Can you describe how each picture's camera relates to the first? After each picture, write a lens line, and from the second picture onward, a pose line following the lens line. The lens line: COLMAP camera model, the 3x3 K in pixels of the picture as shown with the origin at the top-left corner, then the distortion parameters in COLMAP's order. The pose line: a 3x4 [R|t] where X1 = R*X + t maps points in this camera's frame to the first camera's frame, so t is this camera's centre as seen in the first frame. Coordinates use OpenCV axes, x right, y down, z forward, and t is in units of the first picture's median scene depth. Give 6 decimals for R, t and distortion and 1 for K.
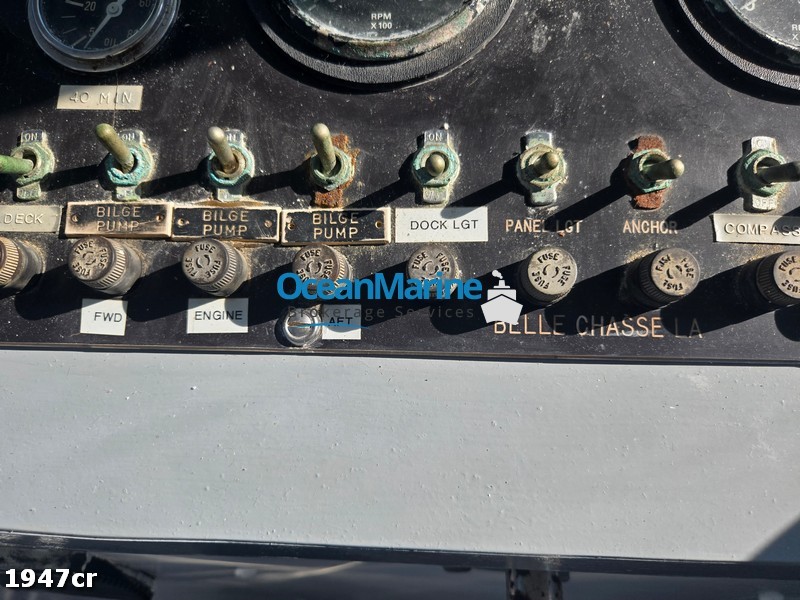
lens RADIAL K [[551.3, 0, 400.0], [0, 551.3, 300.0], [0, 0, 1]] dist [0.003361, -0.032297]
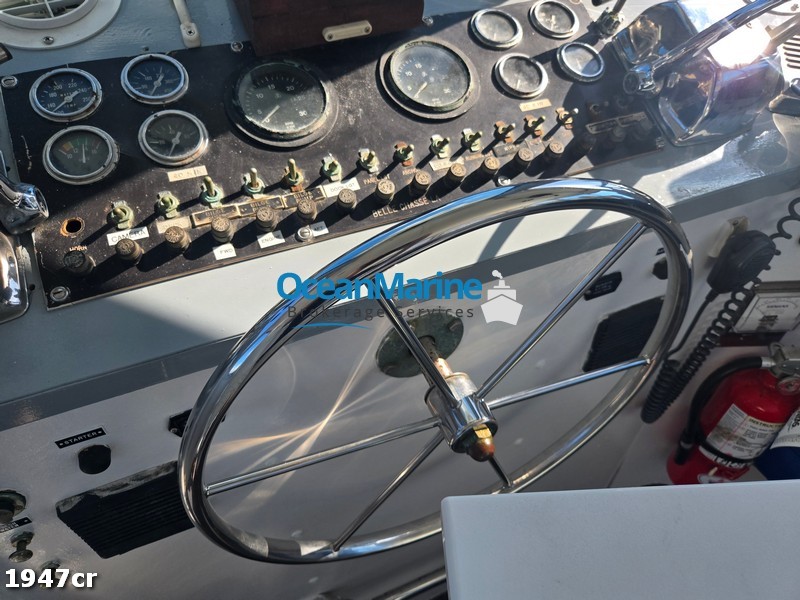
lens RADIAL K [[551.3, 0, 400.0], [0, 551.3, 300.0], [0, 0, 1]] dist [0.003361, -0.032297]
pose [[0.892045, -0.283804, 0.351726, -0.758604], [0.349178, 0.926886, -0.137687, 0.825587], [-0.286933, 0.245638, 0.925922, -1.399685]]
